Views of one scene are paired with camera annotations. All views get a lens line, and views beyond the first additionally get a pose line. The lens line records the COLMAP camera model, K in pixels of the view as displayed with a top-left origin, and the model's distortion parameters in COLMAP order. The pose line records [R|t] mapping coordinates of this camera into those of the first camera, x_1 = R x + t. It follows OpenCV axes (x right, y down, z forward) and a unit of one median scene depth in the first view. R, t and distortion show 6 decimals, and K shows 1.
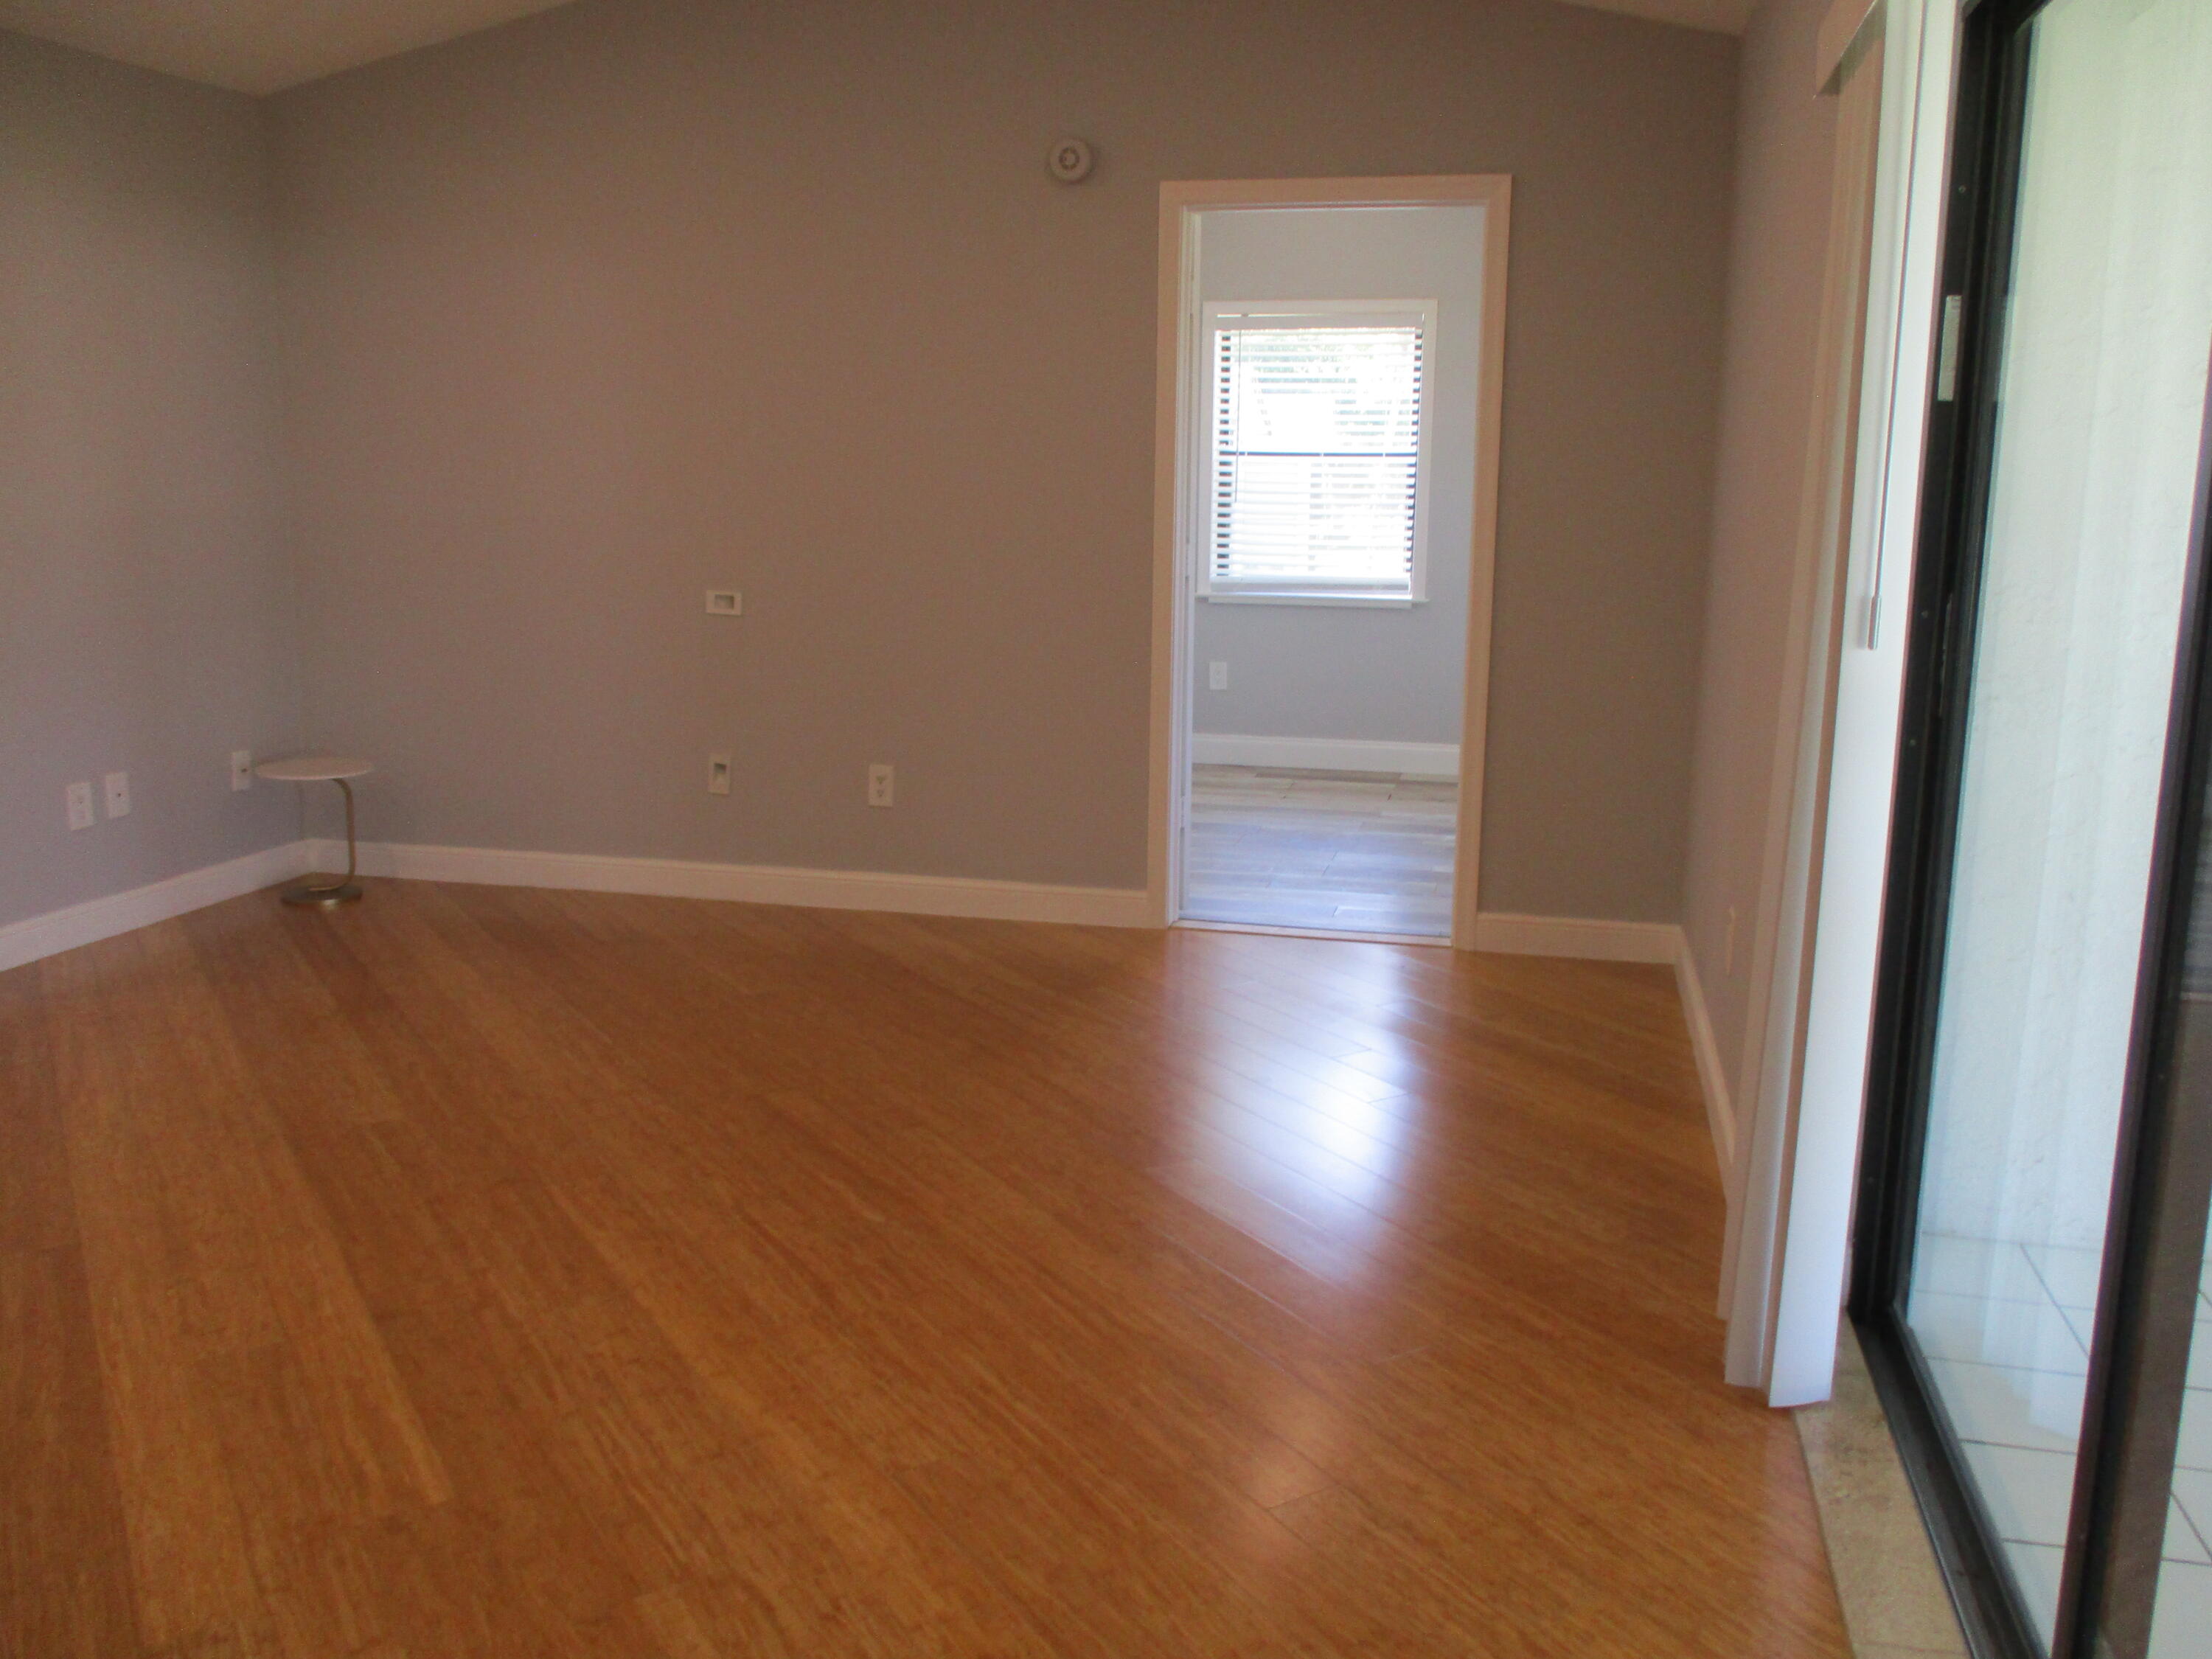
lens RADIAL K [[1845.3, 0, 1121.8], [0, 1845.3, 827.6], [0, 0, 1]] dist [-0.031076, 0.010426]
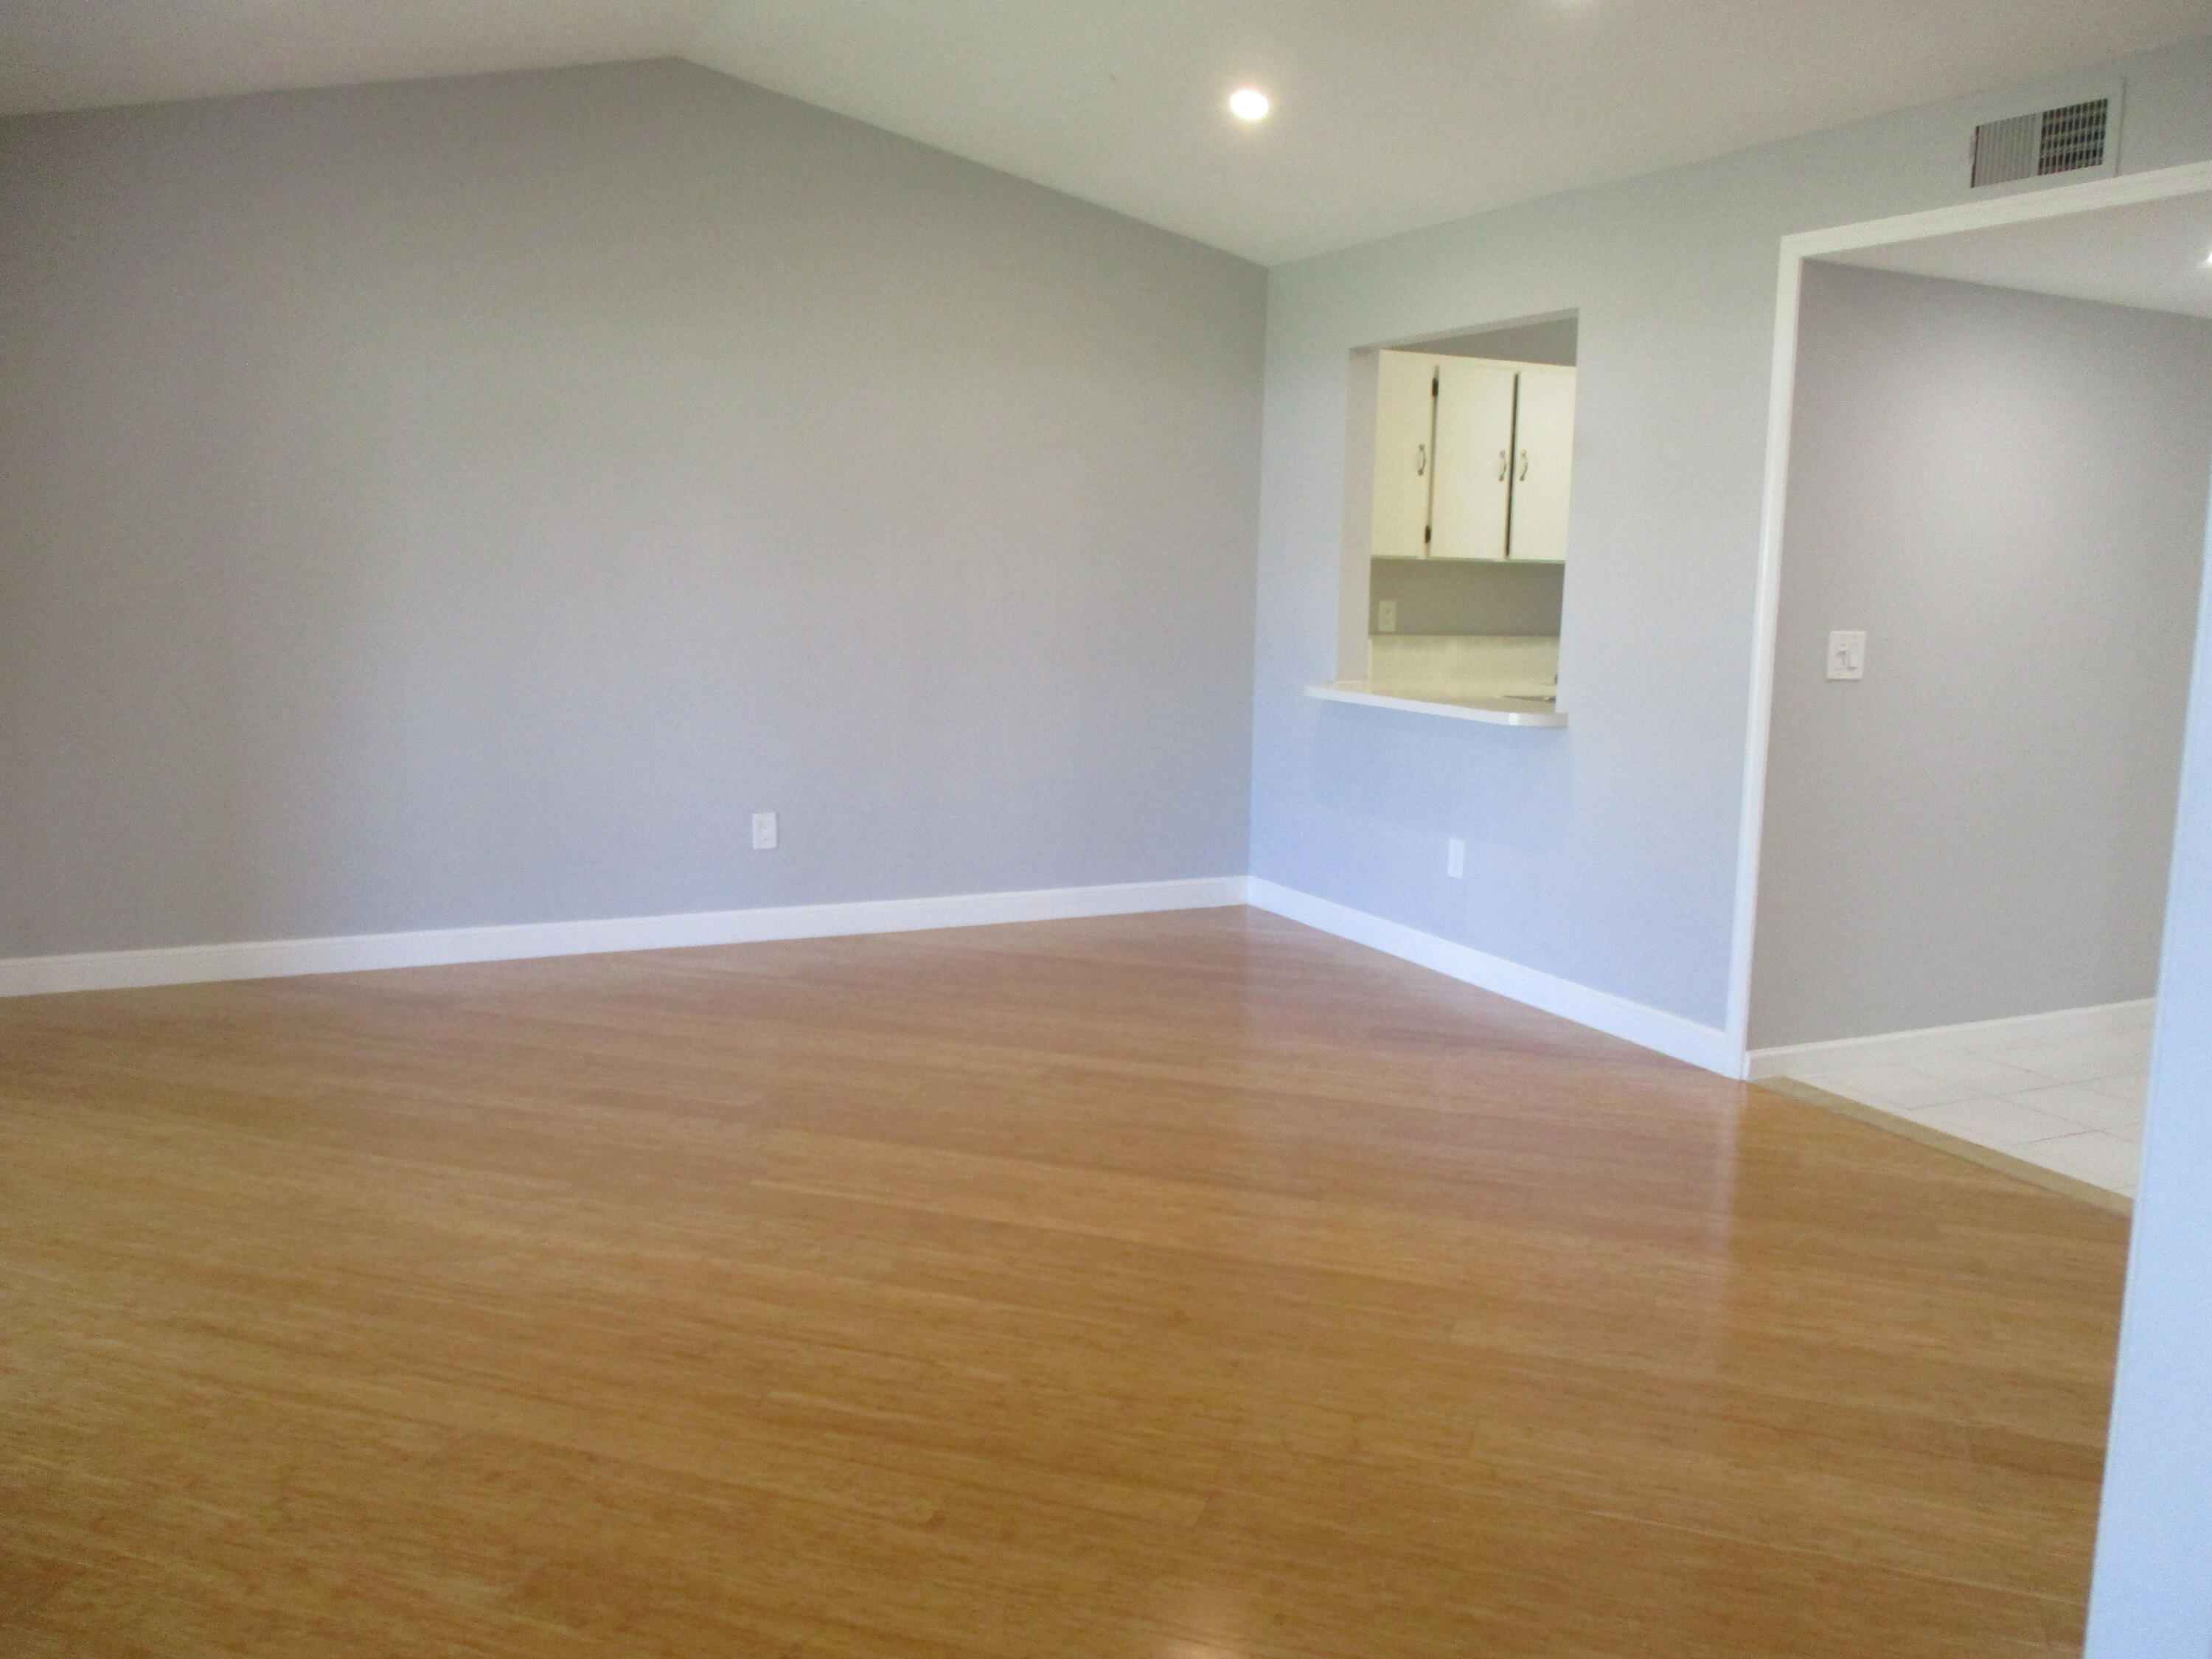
lens RADIAL K [[1845.3, 0, 1143.0], [0, 1845.3, 824.7], [0, 0, 1]] dist [-0.031076, 0.010426]
pose [[-0.765946, 0.067612, -0.639340, 0.270872], [-0.154182, 0.946116, 0.284768, -0.316504], [0.624143, 0.316691, -0.714249, 1.579163]]
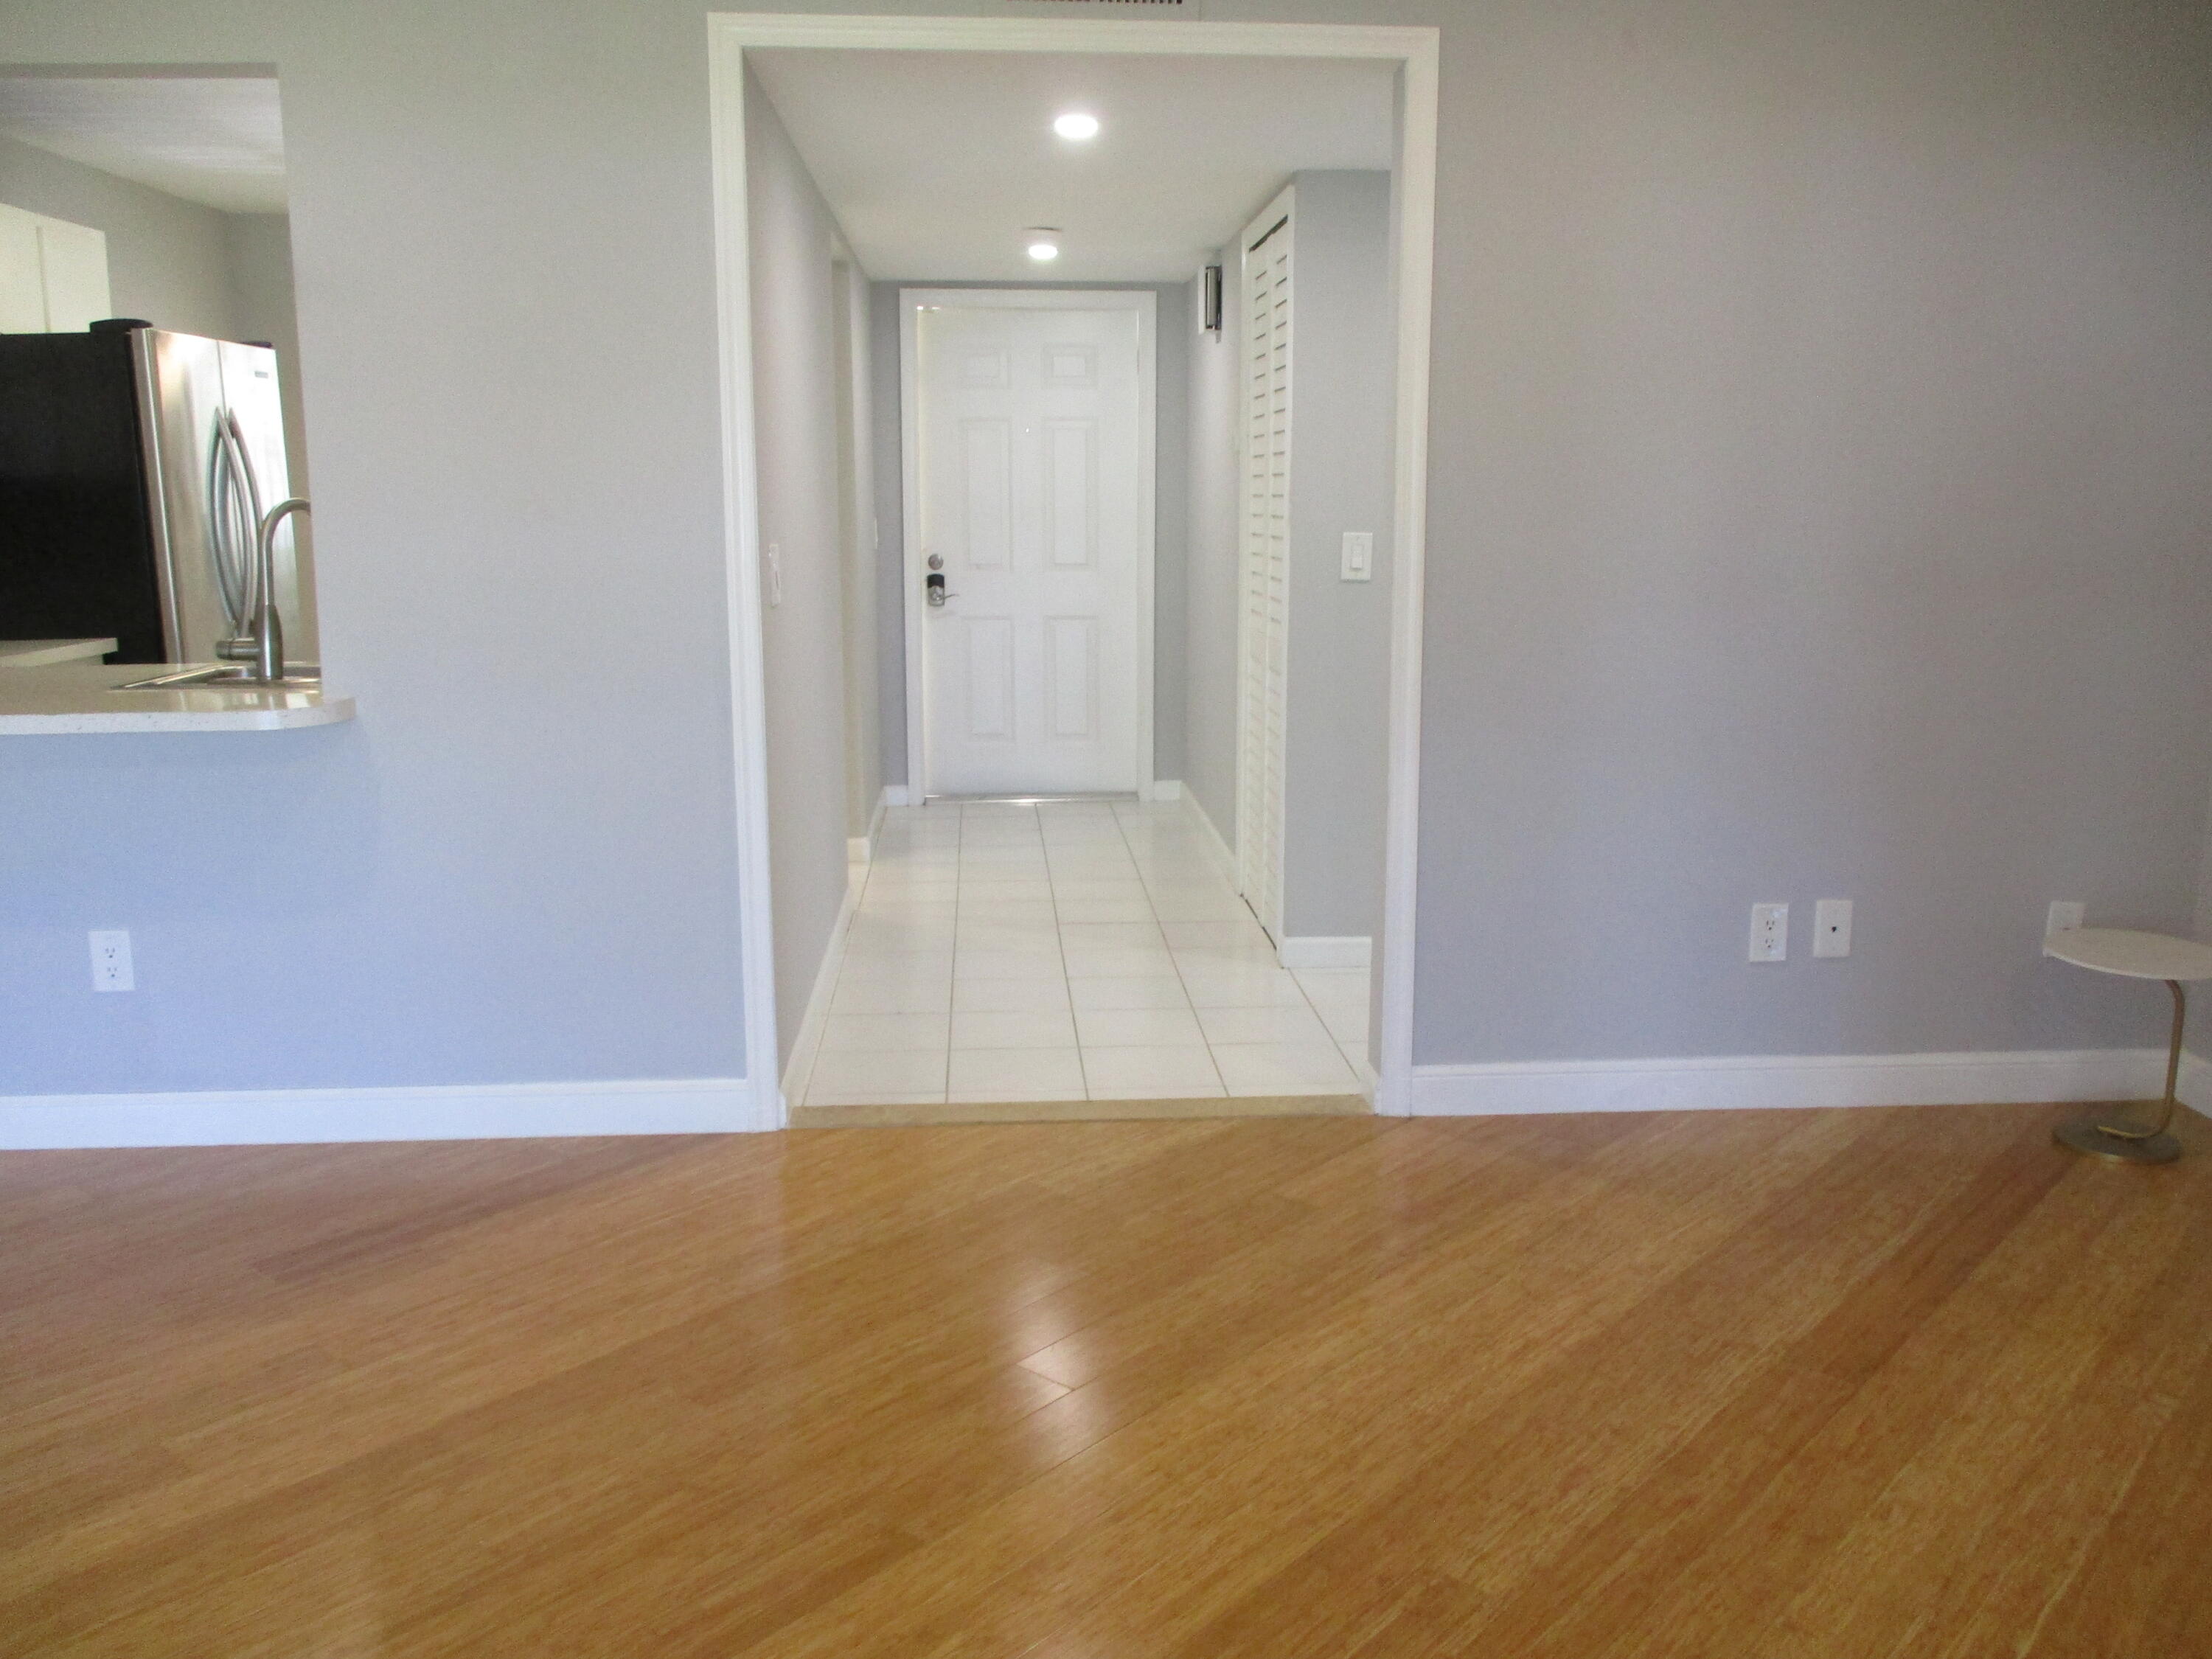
lens RADIAL K [[1845.3, 0, 1113.0], [0, 1845.3, 823.8], [0, 0, 1]] dist [-0.031076, 0.010426]
pose [[0.300879, 0.171888, -0.938044, 0.091331], [-0.181551, 0.975958, 0.120603, -0.146669], [0.936222, 0.134016, 0.324851, 0.718908]]
